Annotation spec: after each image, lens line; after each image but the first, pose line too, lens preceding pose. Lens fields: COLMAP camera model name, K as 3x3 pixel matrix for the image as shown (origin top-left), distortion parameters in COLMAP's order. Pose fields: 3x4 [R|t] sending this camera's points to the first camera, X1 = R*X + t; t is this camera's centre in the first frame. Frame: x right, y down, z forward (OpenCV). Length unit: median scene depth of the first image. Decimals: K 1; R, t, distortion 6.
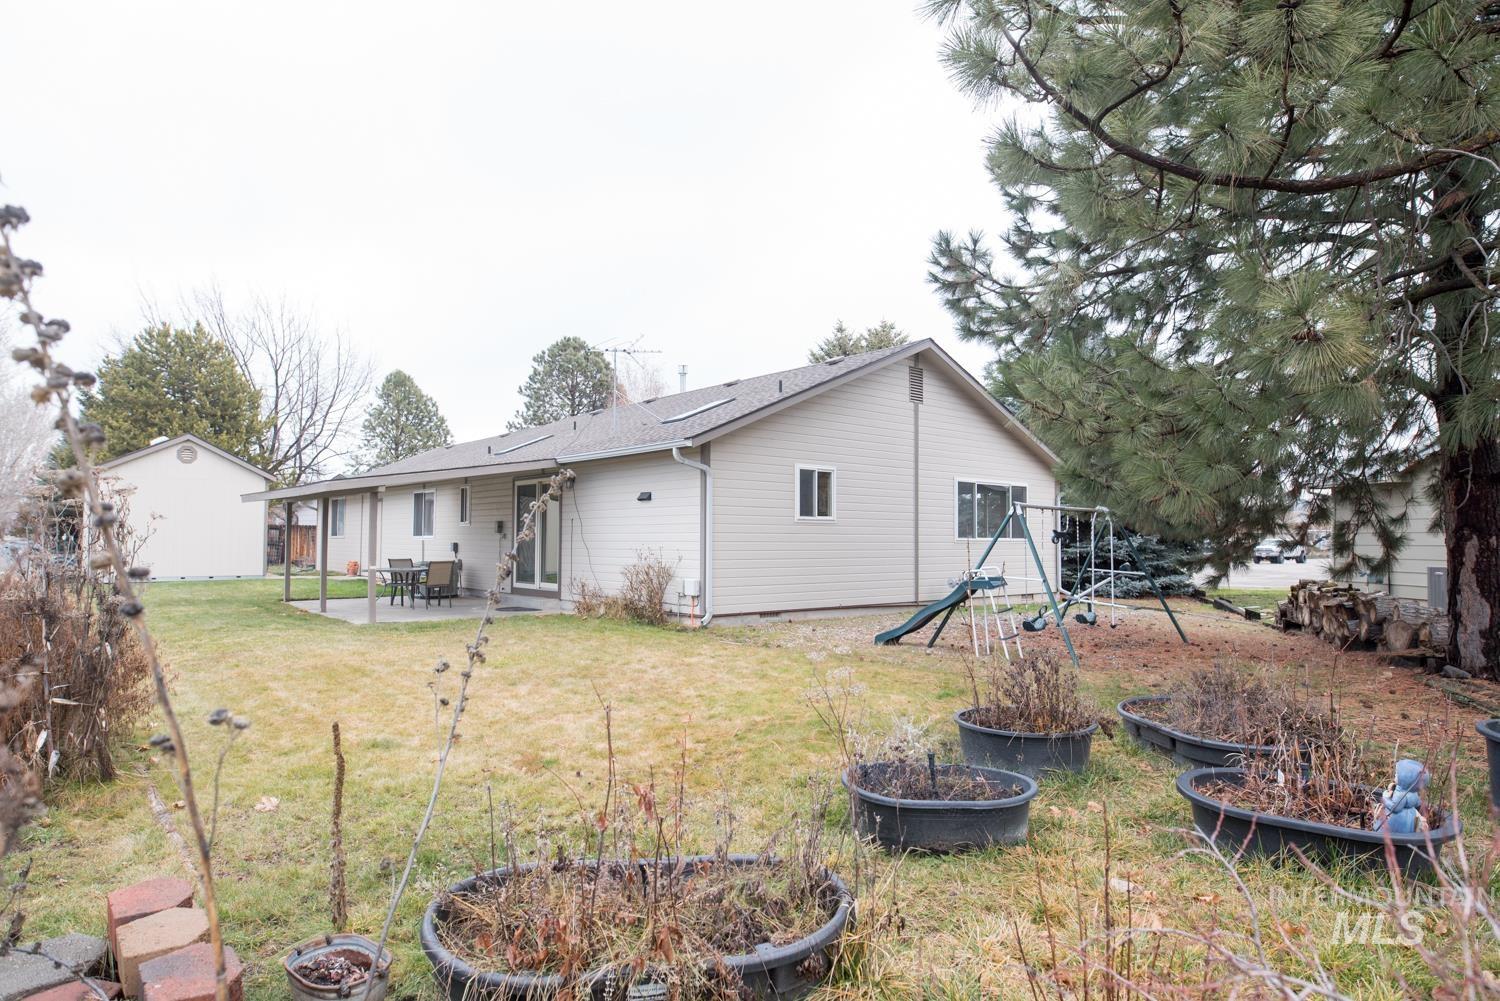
lens RADIAL K [[863.3, 0, 755.6], [0, 863.3, 501.0], [0, 0, 1]] dist [-0.023920, 0.002140]
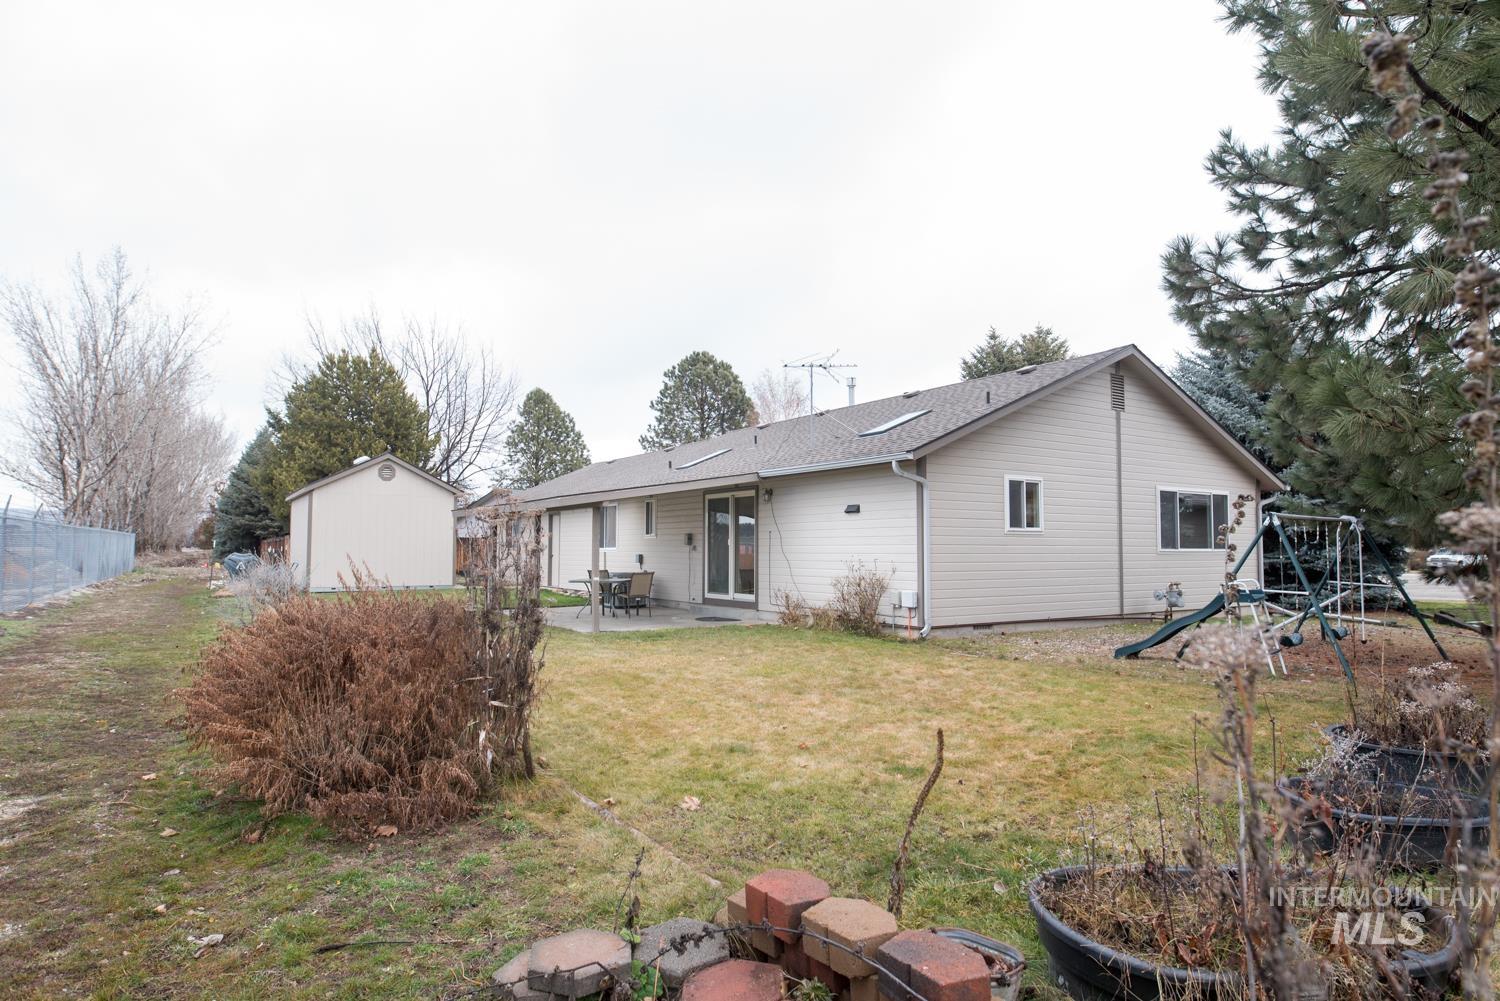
lens RADIAL K [[863.3, 0, 755.8], [0, 863.3, 502.8], [0, 0, 1]] dist [-0.023920, 0.002140]
pose [[0.991928, -0.008649, -0.126509, -0.081994], [0.007438, 0.999922, -0.010036, -0.002313], [0.126586, 0.009014, 0.991915, -0.014560]]
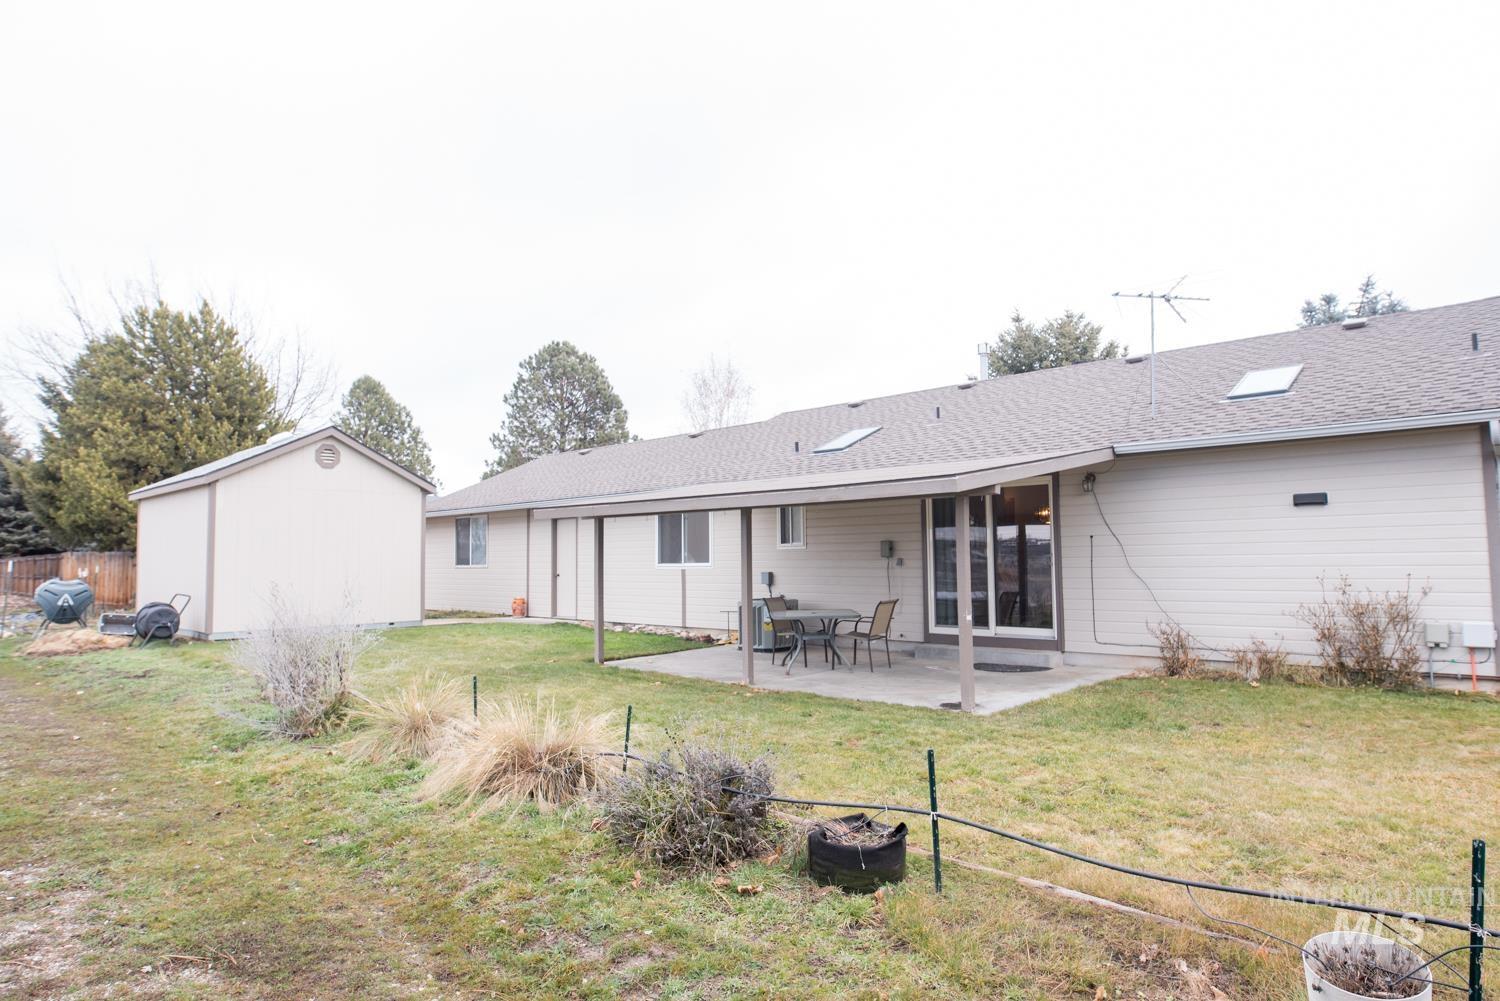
lens RADIAL K [[863.3, 0, 754.4], [0, 863.3, 505.5], [0, 0, 1]] dist [-0.023920, 0.002140]
pose [[0.992969, -0.008952, 0.118032, -0.465932], [0.010973, 0.999804, -0.016484, 0.004000], [-0.117861, 0.017663, 0.992873, 0.278861]]
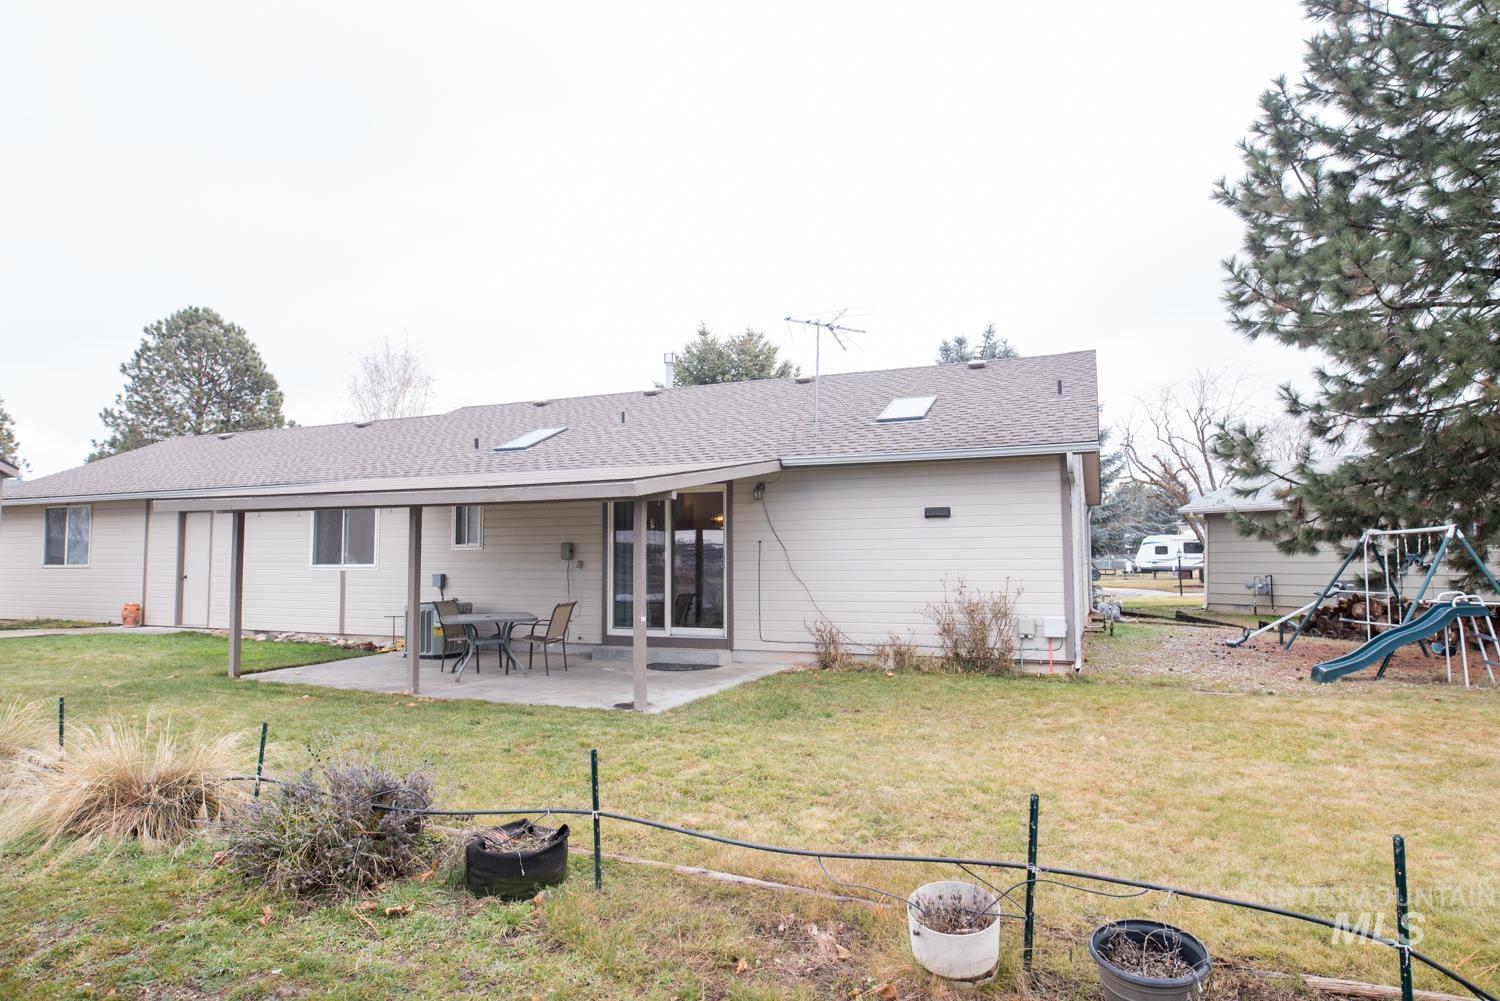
lens RADIAL K [[863.3, 0, 753.8], [0, 863.3, 505.1], [0, 0, 1]] dist [-0.023920, 0.002140]
pose [[0.888348, 0.020122, 0.458730, -0.462796], [-0.012369, 0.999725, -0.019900, 0.003826], [-0.459004, 0.012004, 0.888353, 0.275238]]
